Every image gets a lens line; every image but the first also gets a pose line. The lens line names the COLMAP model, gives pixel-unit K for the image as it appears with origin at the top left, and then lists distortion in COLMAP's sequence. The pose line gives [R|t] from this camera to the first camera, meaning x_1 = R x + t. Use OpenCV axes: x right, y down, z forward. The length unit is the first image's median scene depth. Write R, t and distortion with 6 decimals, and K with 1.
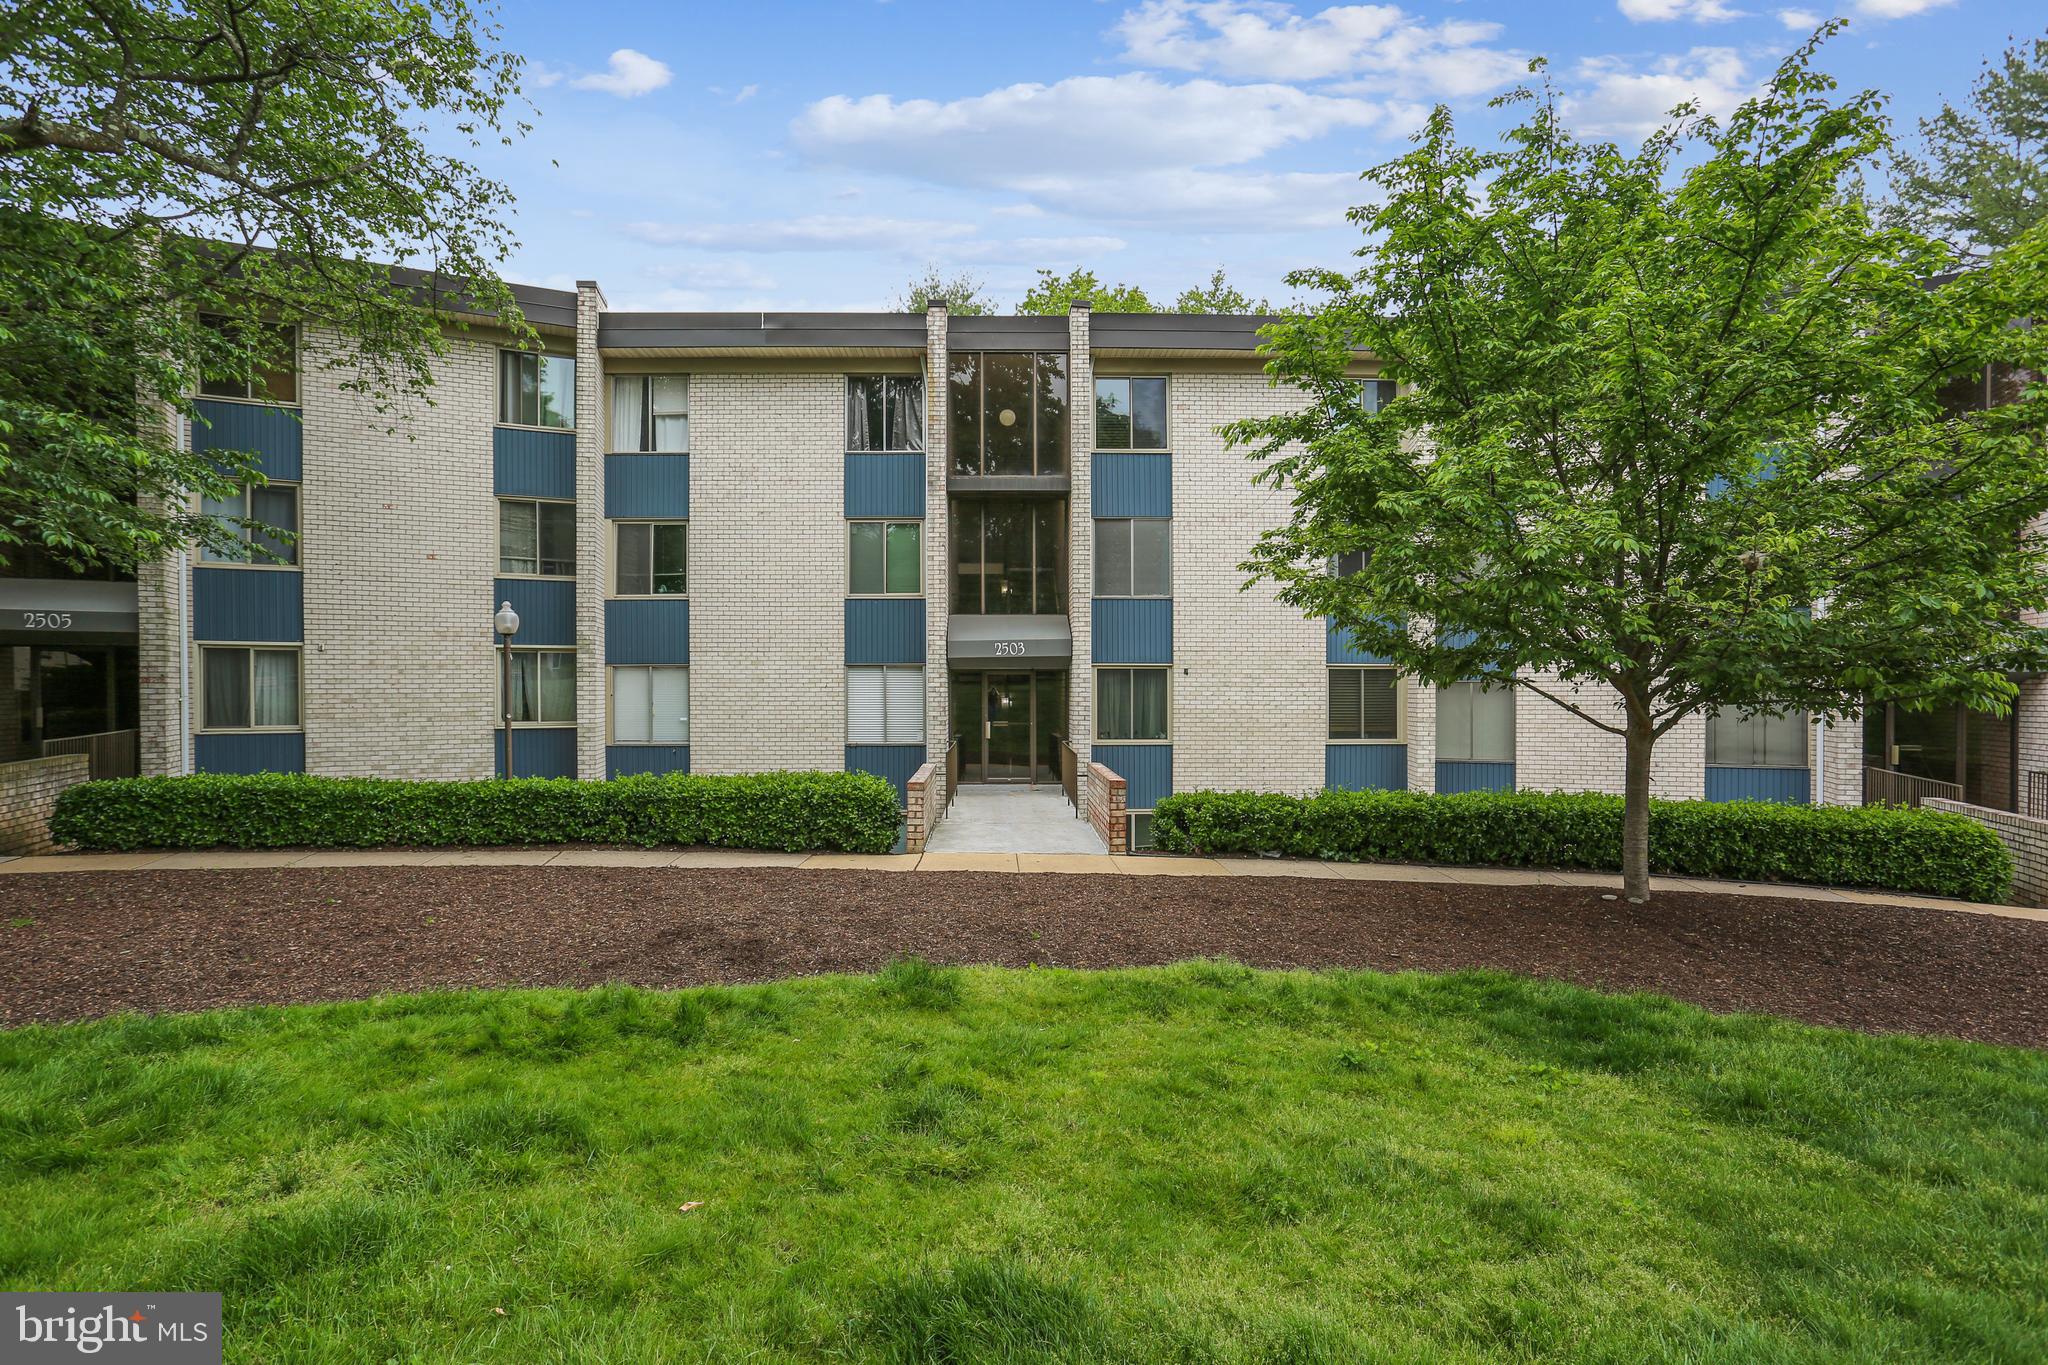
lens RADIAL K [[990.8, 0, 1025.9], [0, 990.8, 691.5], [0, 0, 1]] dist [-0.024763, 0.015802]
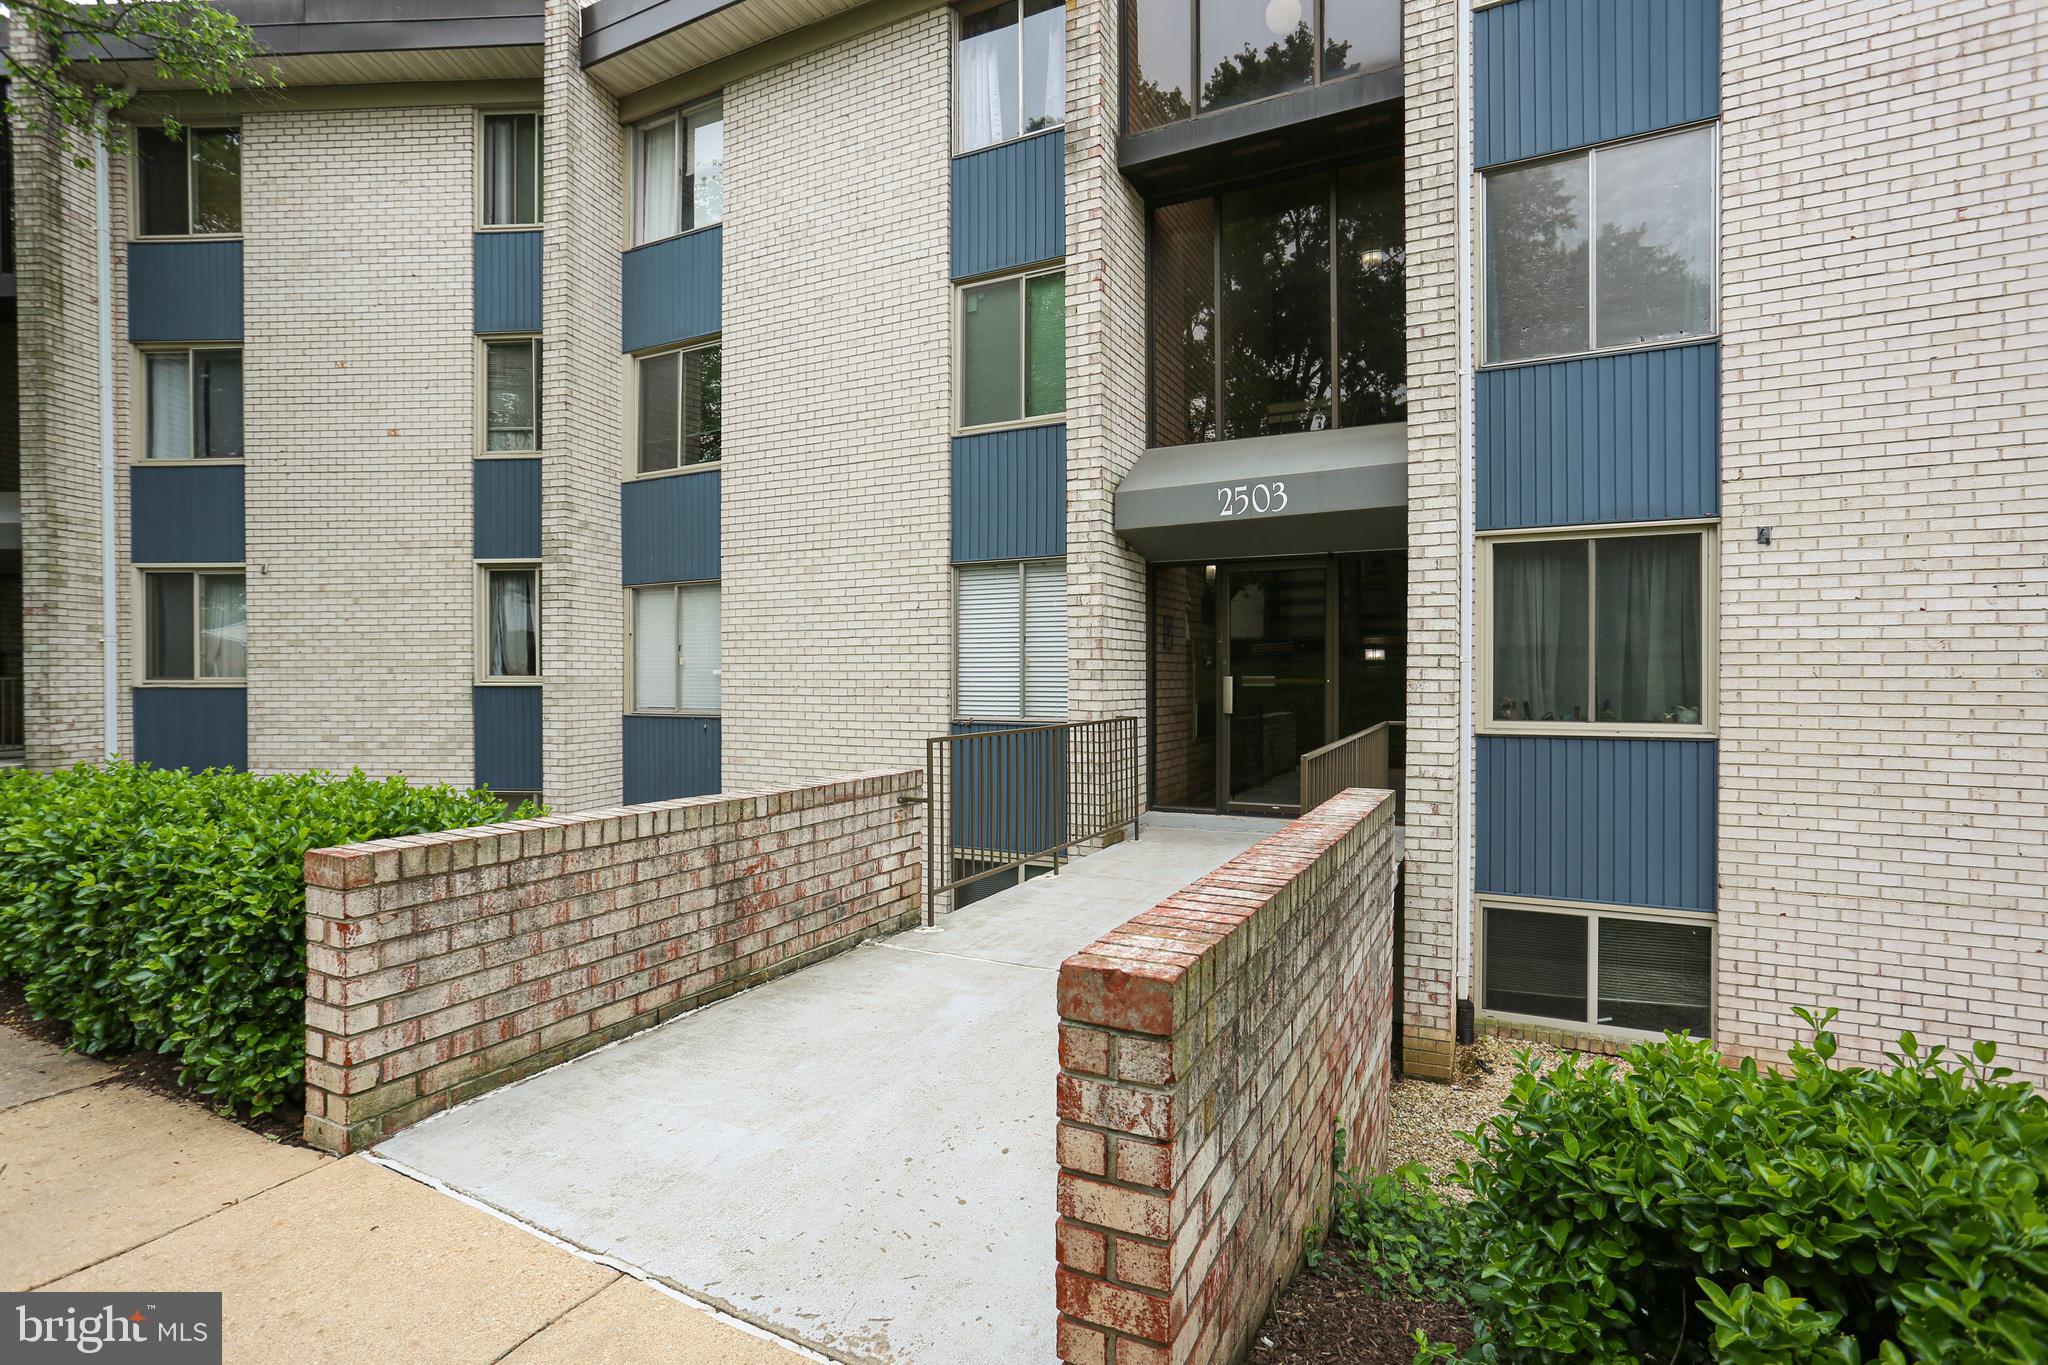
lens RADIAL K [[990.8, 0, 1020.1], [0, 990.8, 680.8], [0, 0, 1]] dist [-0.024763, 0.015802]
pose [[0.878409, 0.000773, -0.477909, 0.097573], [0.001655, 0.999988, 0.004660, 0.031210], [0.477907, -0.004885, 0.878397, 0.571944]]
